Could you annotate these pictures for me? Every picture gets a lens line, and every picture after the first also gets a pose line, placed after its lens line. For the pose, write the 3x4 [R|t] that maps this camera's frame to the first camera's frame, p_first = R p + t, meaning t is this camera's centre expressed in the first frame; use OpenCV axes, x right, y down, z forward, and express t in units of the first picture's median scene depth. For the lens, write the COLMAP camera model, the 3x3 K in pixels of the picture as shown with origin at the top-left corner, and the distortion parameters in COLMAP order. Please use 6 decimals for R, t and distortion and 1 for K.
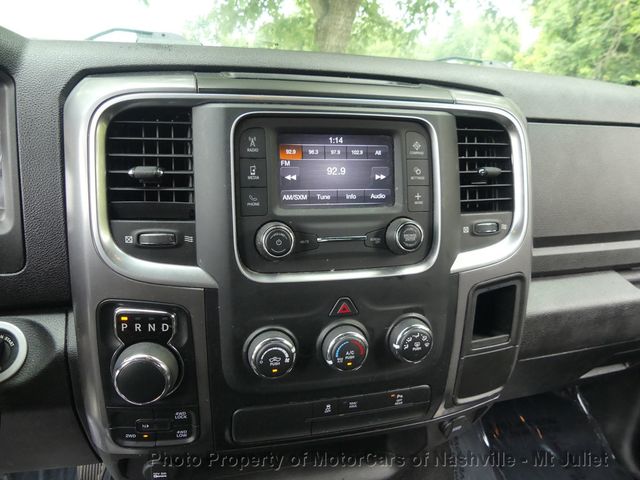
lens RADIAL K [[479.0, 0, 330.9], [0, 479.0, 242.9], [0, 0, 1]] dist [-0.012183, 0.013179]
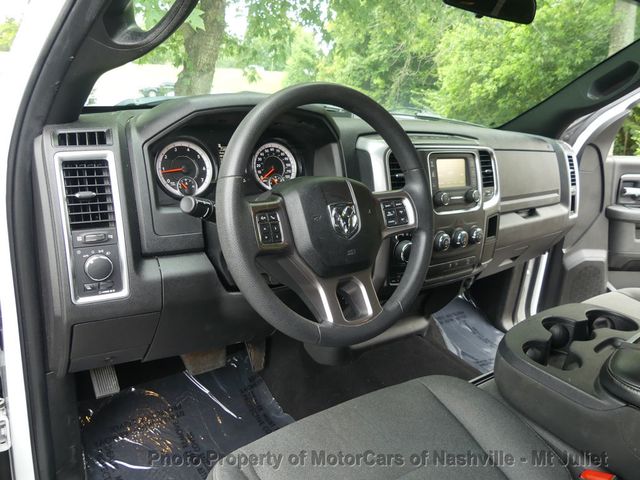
lens RADIAL K [[479.0, 0, 330.9], [0, 479.0, 242.9], [0, 0, 1]] dist [-0.012183, 0.013179]
pose [[0.925725, -0.092349, 0.366748, -0.115367], [0.094640, 0.995442, 0.011771, 0.009961], [-0.366164, 0.023813, 0.930246, -0.086962]]
